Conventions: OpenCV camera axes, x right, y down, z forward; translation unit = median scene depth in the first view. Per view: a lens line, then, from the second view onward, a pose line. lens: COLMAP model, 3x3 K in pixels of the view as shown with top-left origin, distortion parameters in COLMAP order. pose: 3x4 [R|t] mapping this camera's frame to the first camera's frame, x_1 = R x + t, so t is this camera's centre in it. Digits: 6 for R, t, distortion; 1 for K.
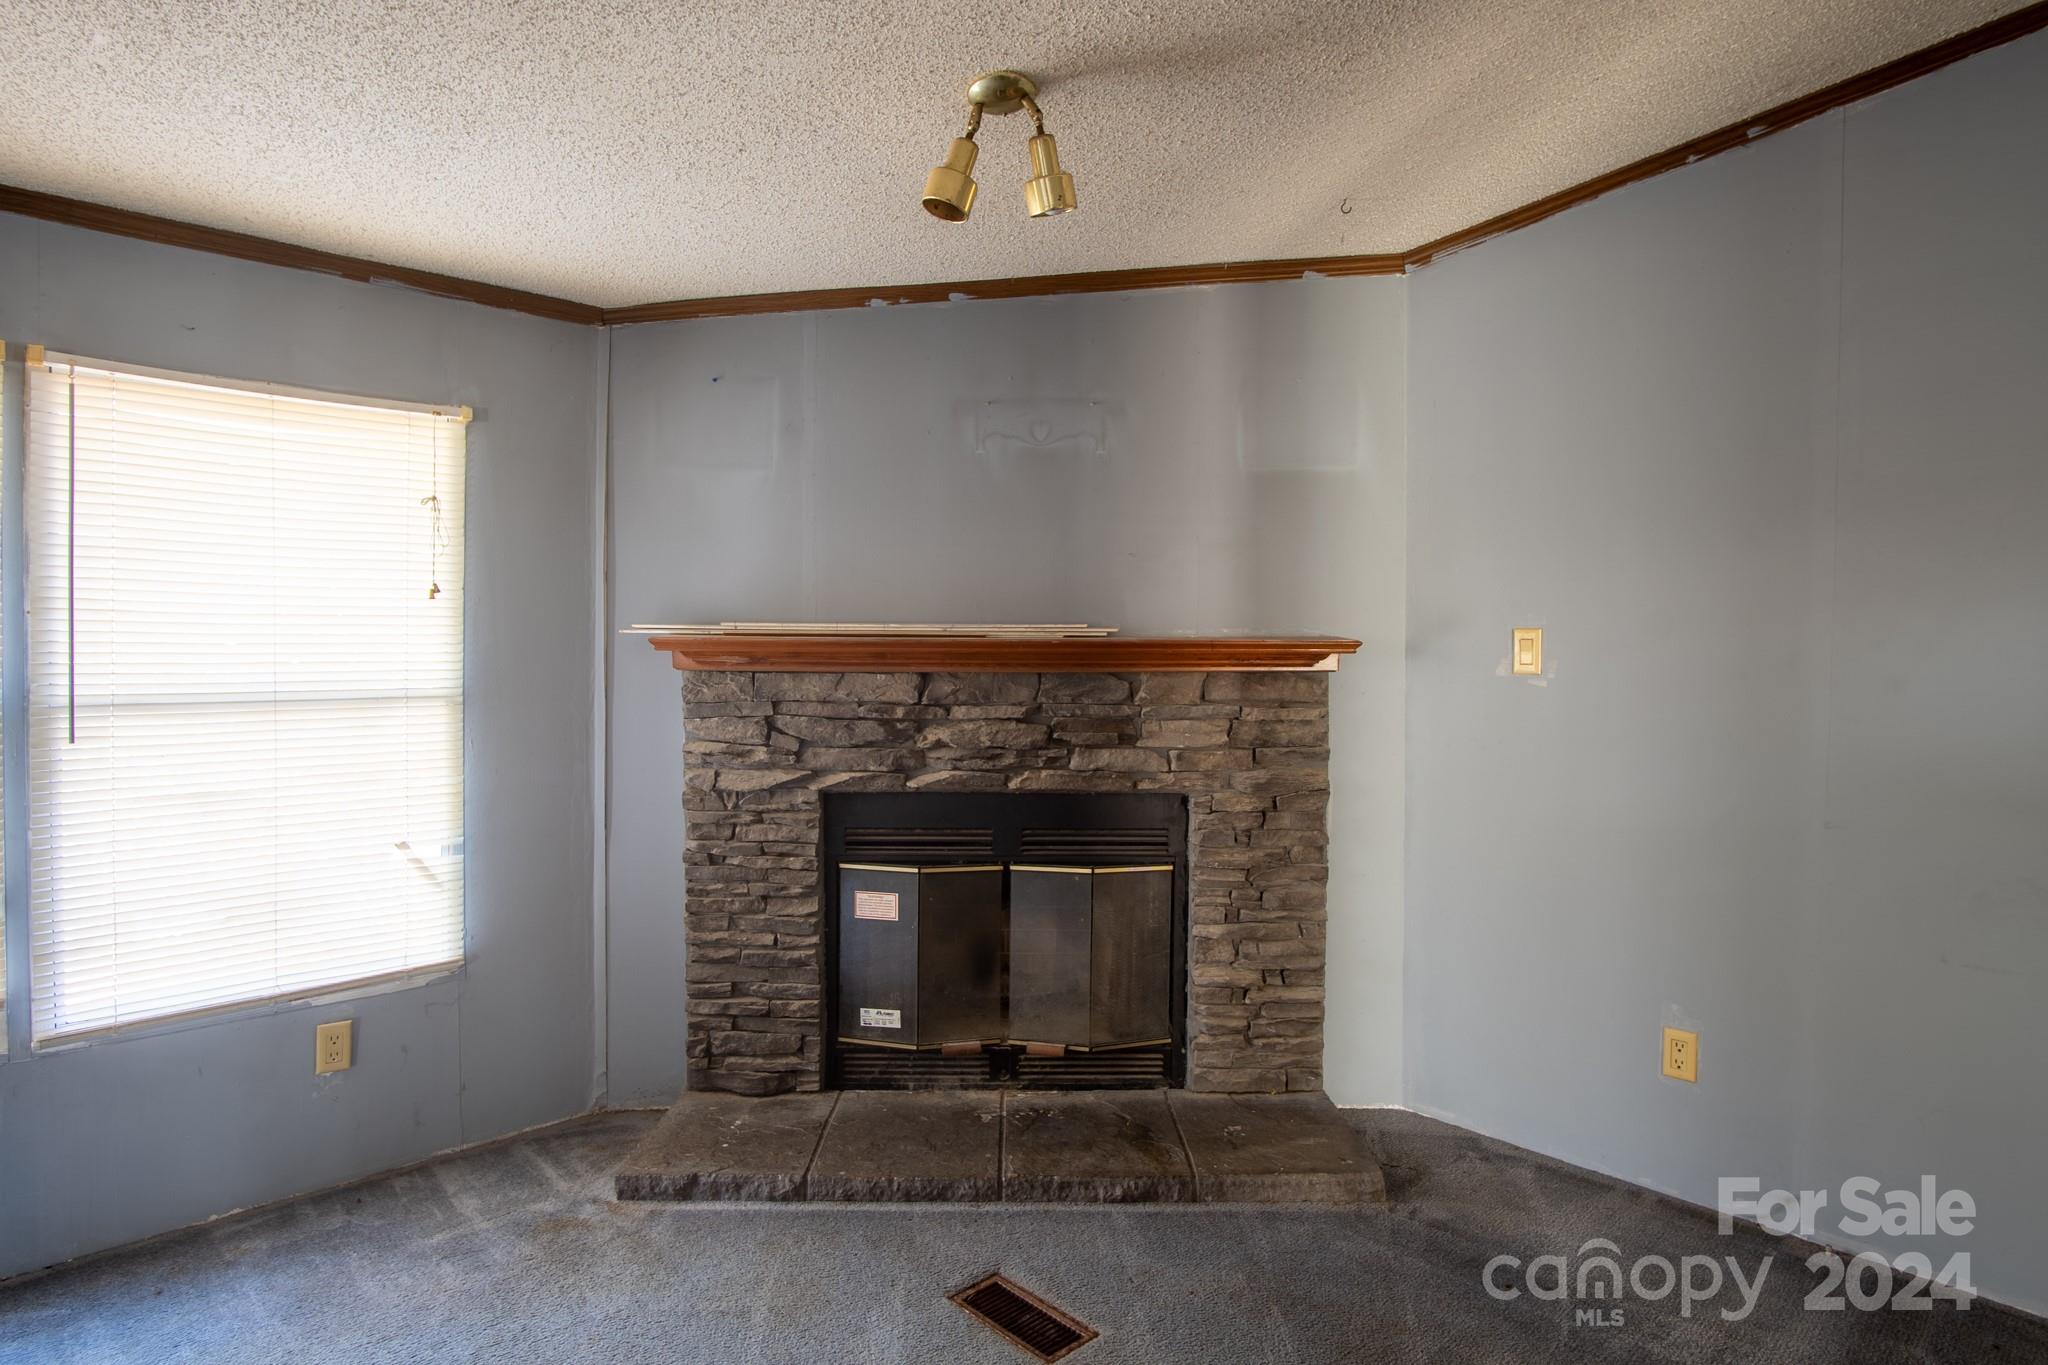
lens RADIAL K [[1133.2, 0, 1014.6], [0, 1133.2, 678.7], [0, 0, 1]] dist [-0.024186, 0.001677]
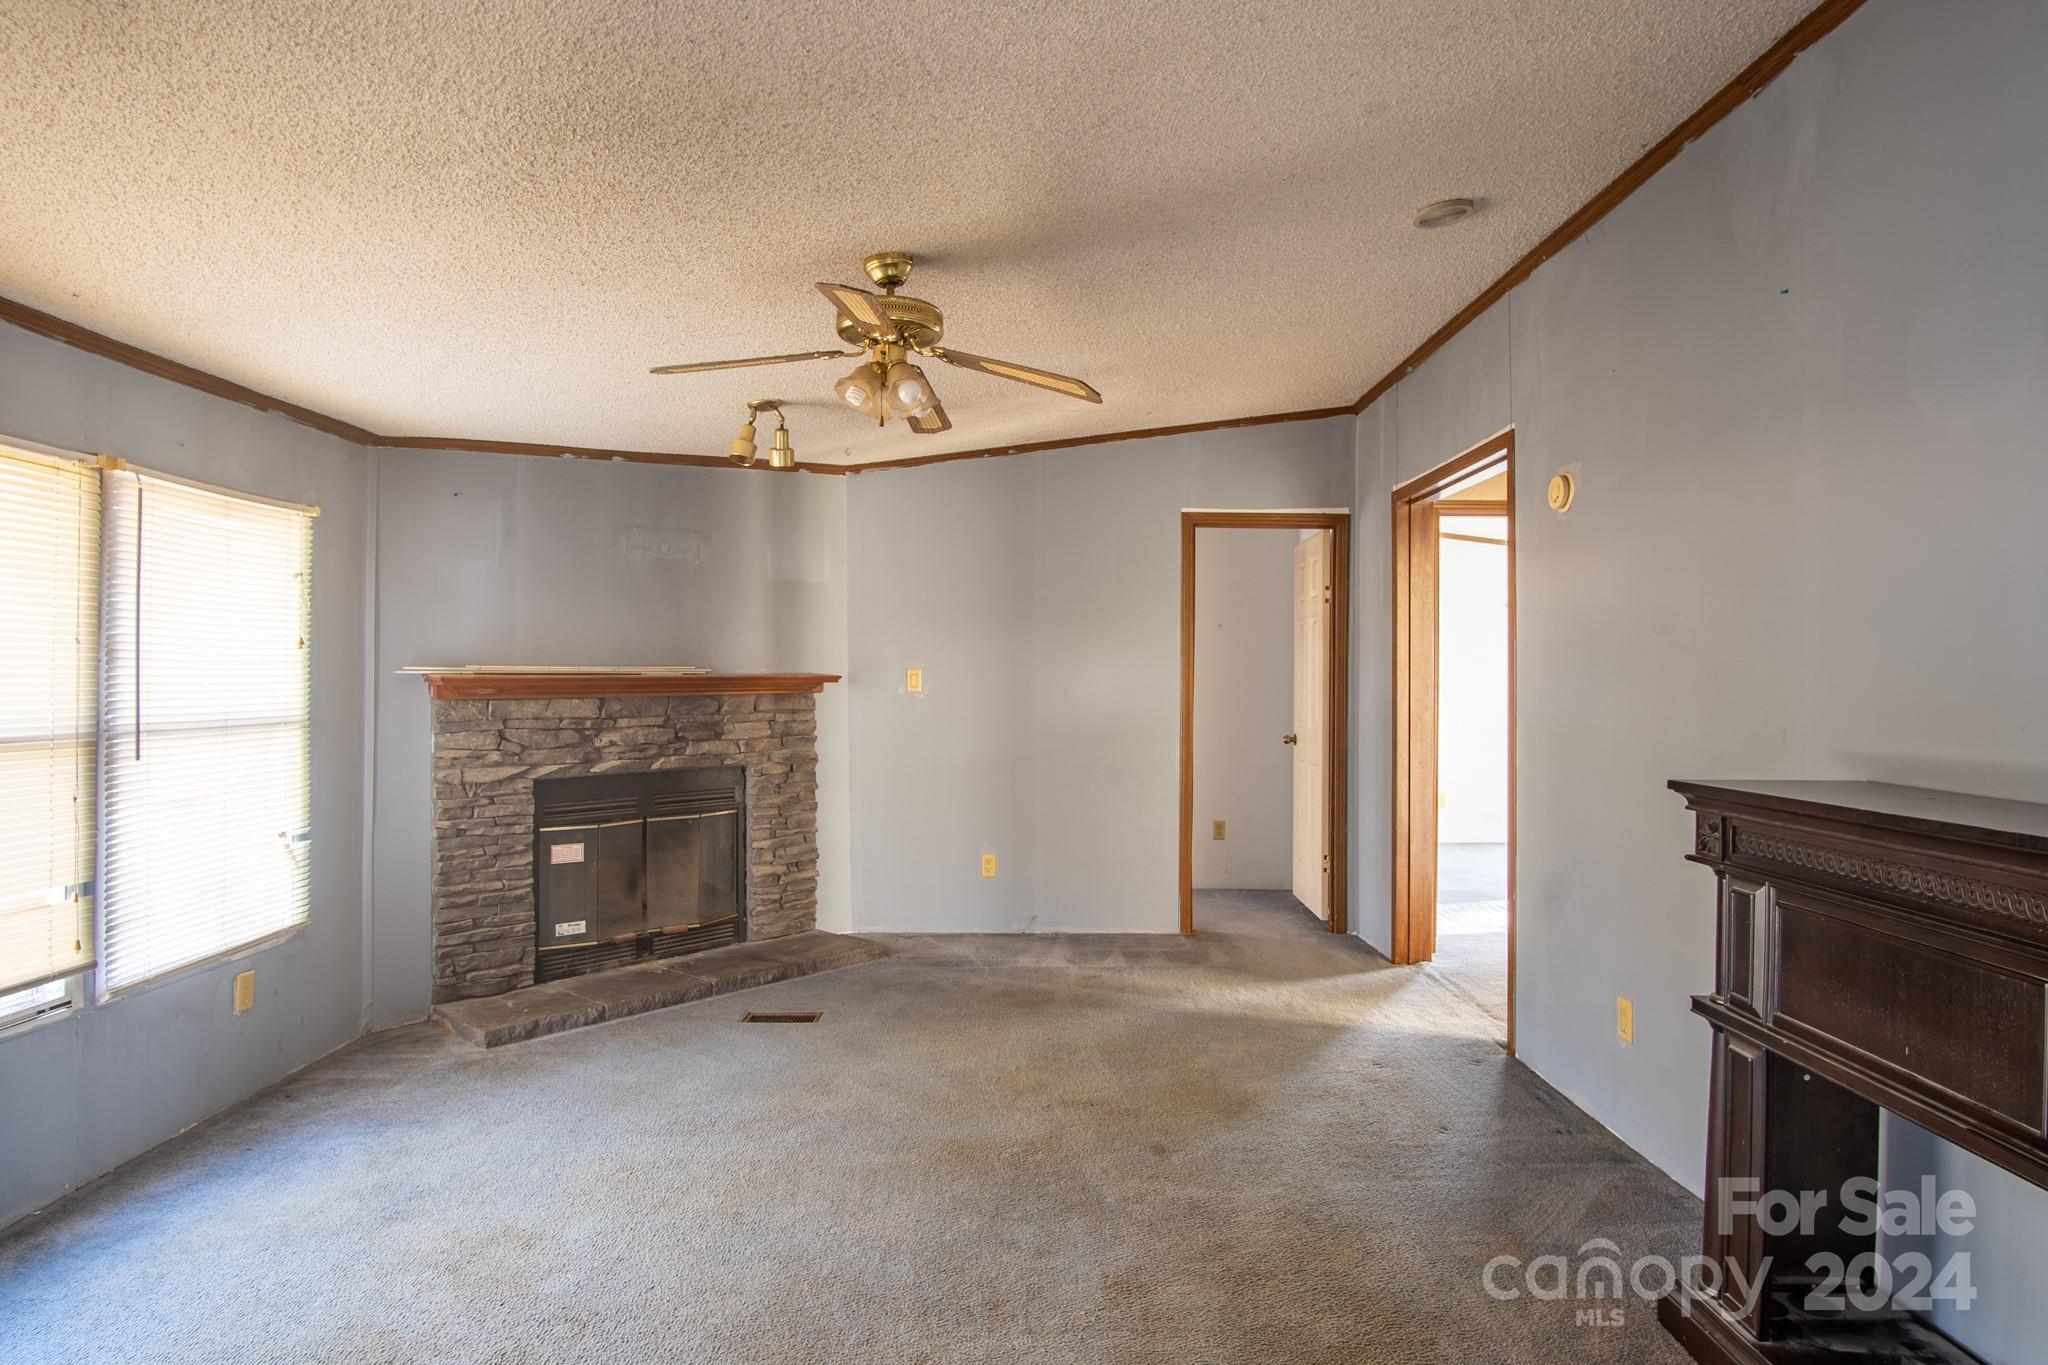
lens RADIAL K [[1133.2, 0, 1026.8], [0, 1133.2, 696.3], [0, 0, 1]] dist [-0.024186, 0.001677]
pose [[0.694497, -0.019706, 0.719226, -0.785847], [0.027986, 0.999608, 0.000365, 0.008361], [-0.718952, 0.019875, 0.694776, -0.493377]]
